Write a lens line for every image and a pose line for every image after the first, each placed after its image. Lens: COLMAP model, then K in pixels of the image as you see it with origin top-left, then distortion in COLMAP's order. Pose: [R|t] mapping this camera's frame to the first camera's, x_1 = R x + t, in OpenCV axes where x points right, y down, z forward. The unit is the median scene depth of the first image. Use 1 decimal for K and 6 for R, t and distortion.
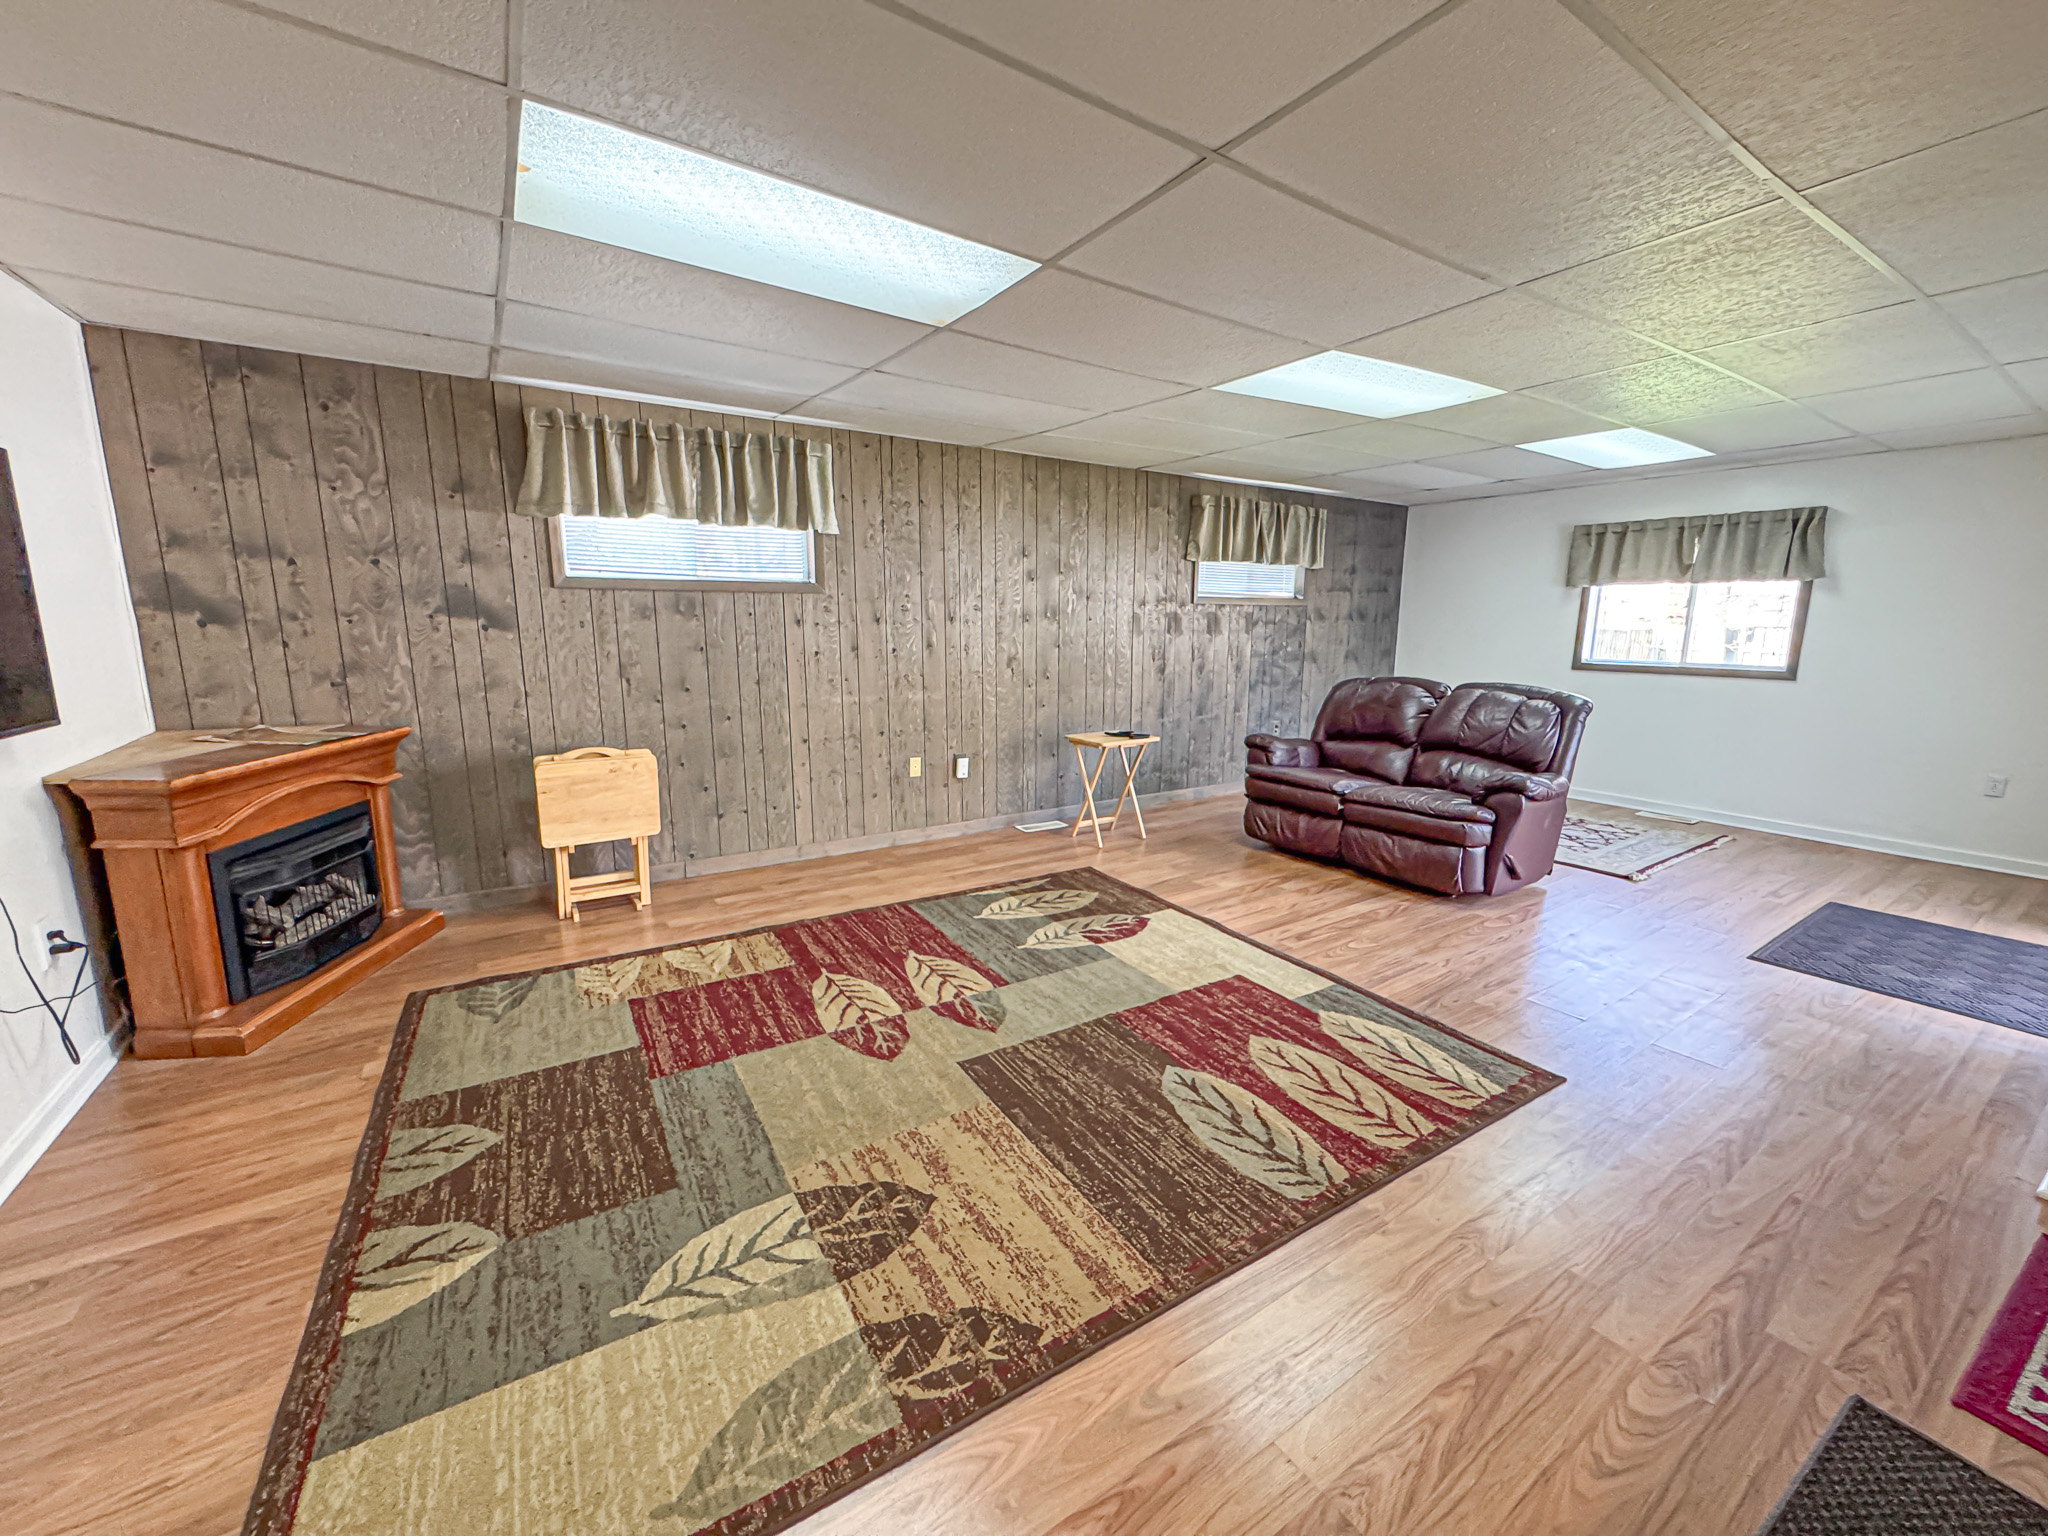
lens RADIAL K [[821.9, 0, 1024.0], [0, 821.9, 768.0], [0, 0, 1]] dist [-0.003386, 0.000138]
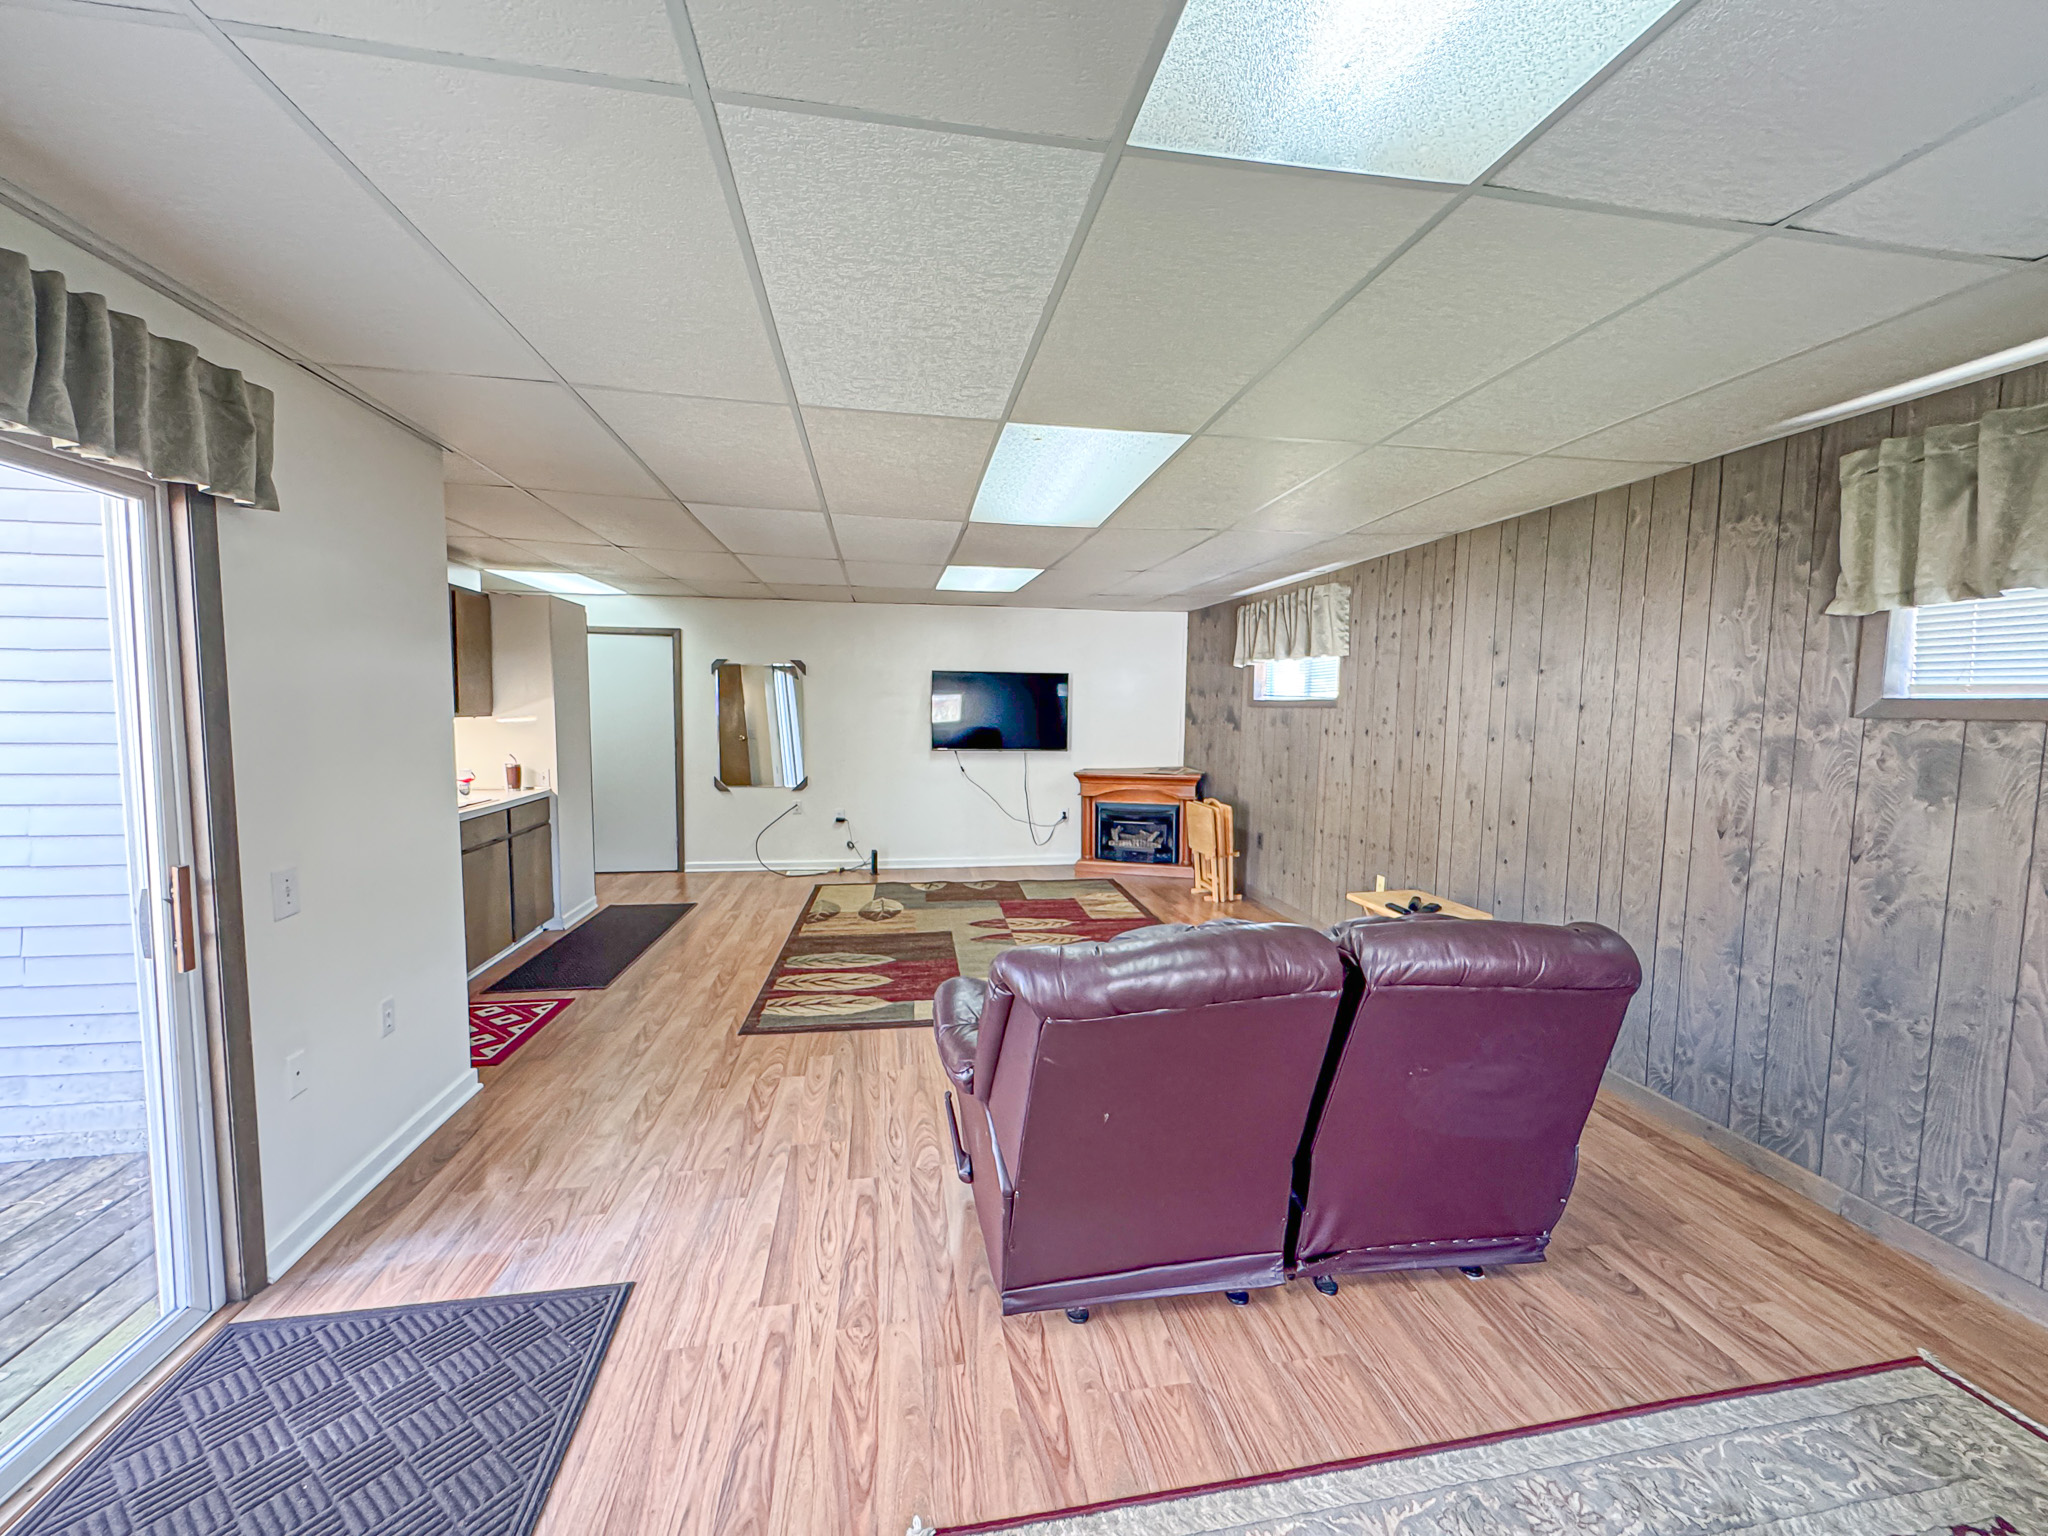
lens RADIAL K [[815.0, 0, 1033.6], [0, 815.0, 766.3], [0, 0, 1]] dist [-0.001820, -0.000015]
pose [[-0.399447, 0.060187, -0.914779, 1.011637], [-0.174993, 0.974489, 0.140528, -0.226914], [0.899900, 0.216214, -0.378724, 1.107825]]
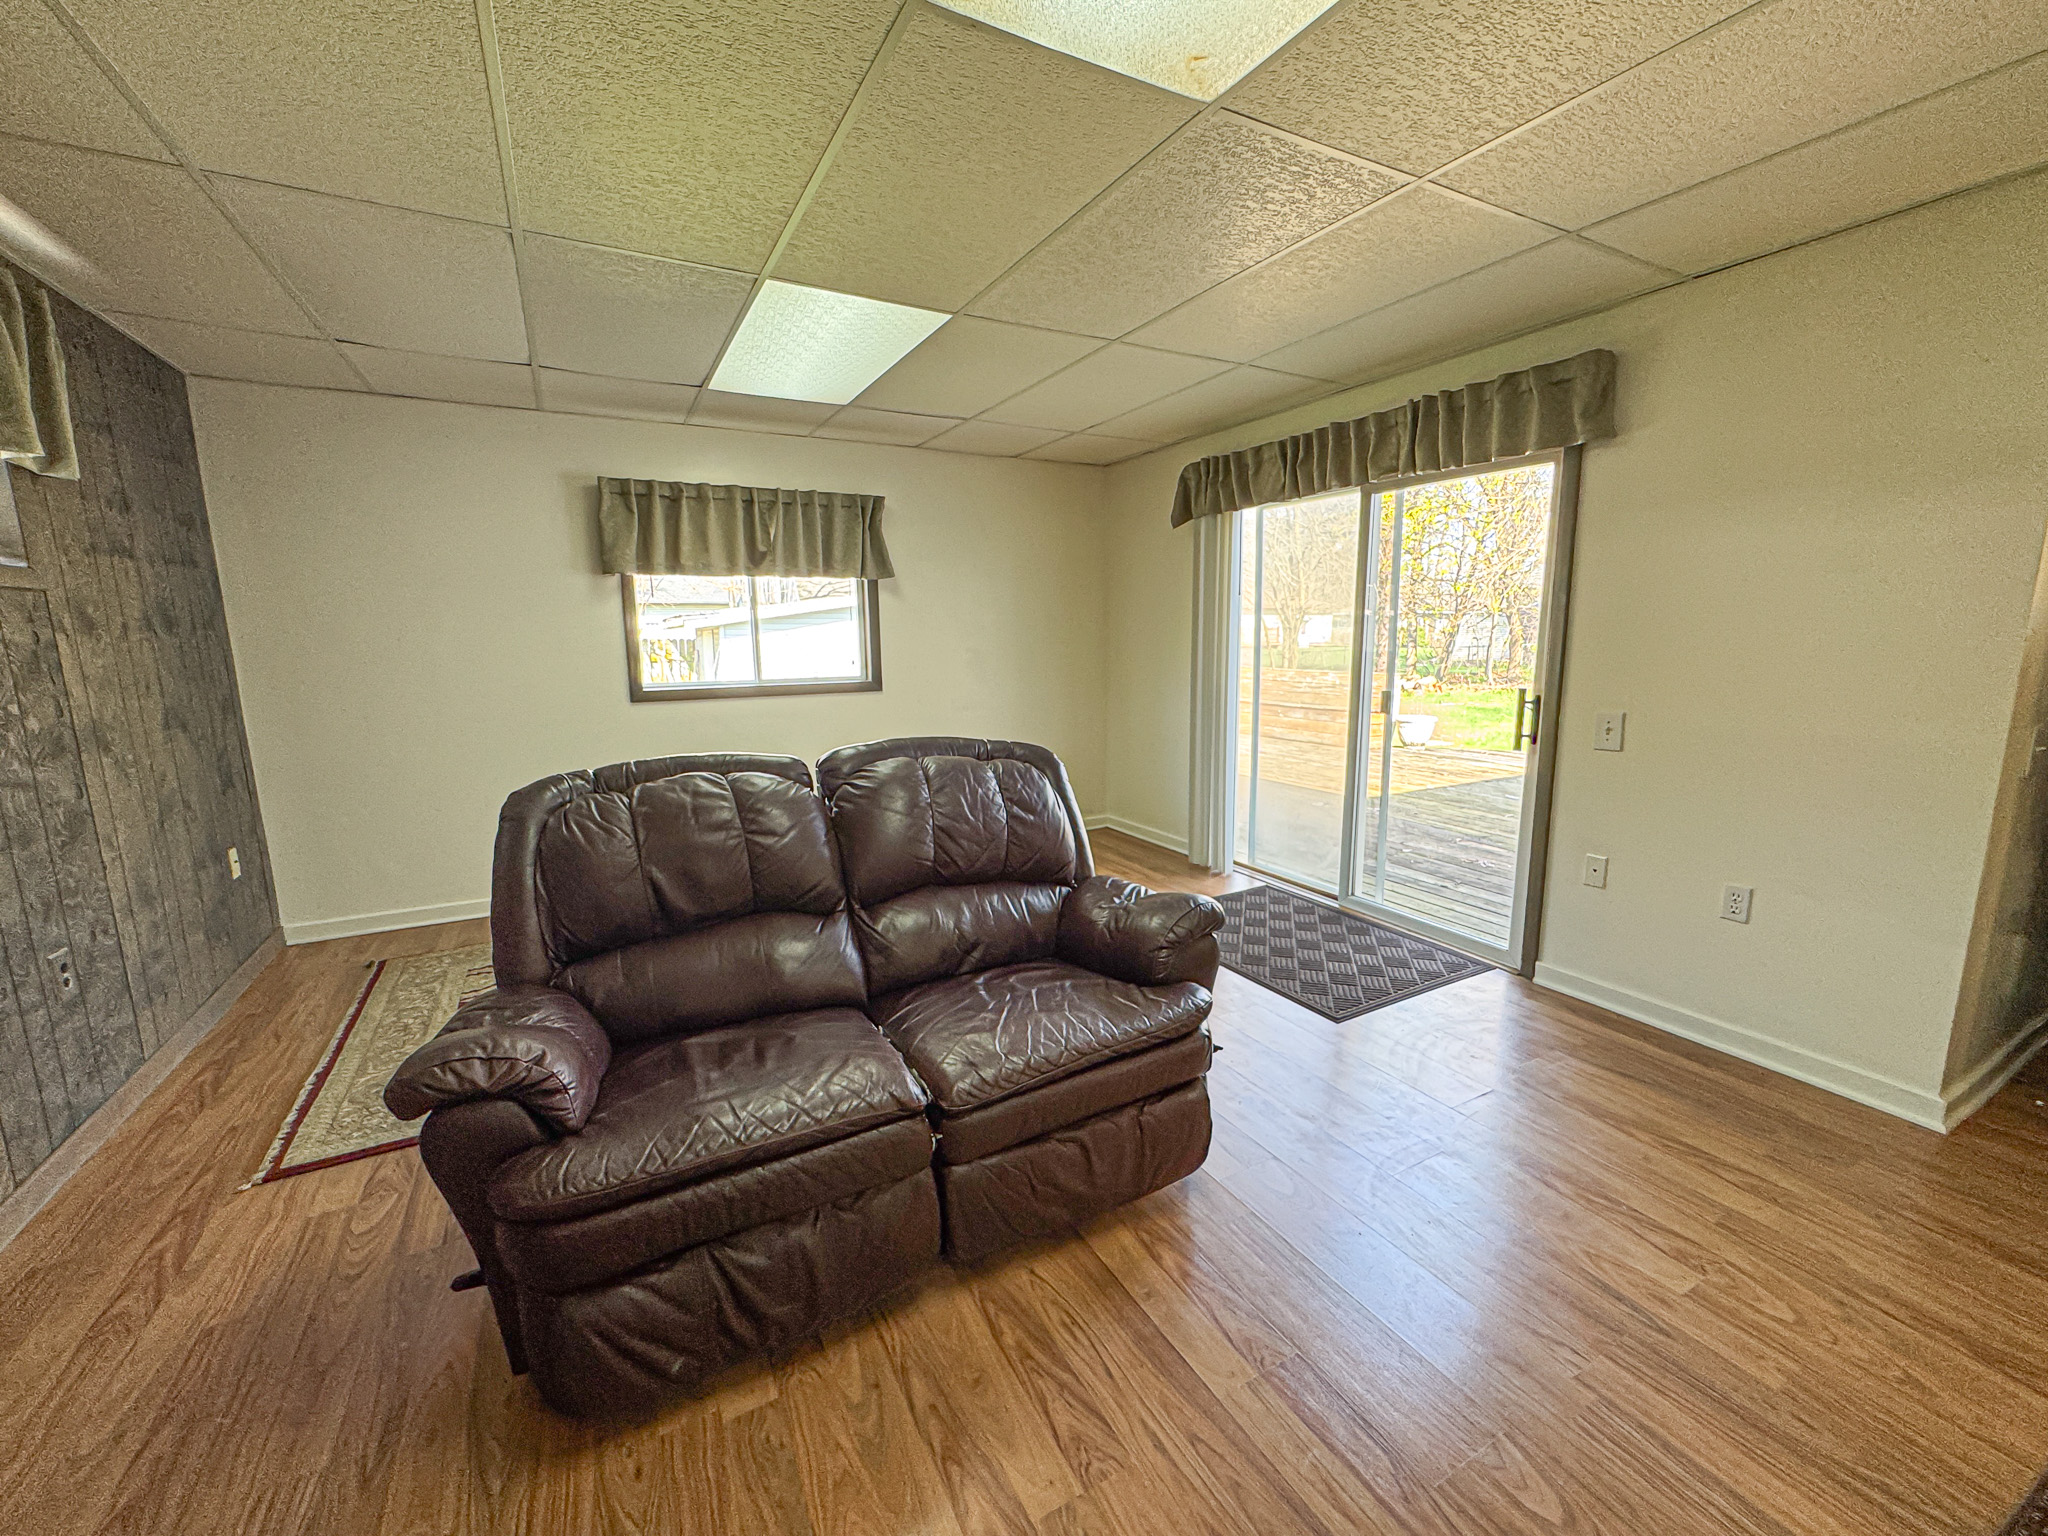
lens RADIAL K [[815.0, 0, 1033.6], [0, 815.0, 766.3], [0, 0, 1]] dist [-0.001820, -0.000015]
pose [[0.083439, -0.172969, 0.981387, 0.066761], [0.186471, 0.970135, 0.155132, -0.162889], [-0.978911, 0.170056, 0.113201, 0.907192]]
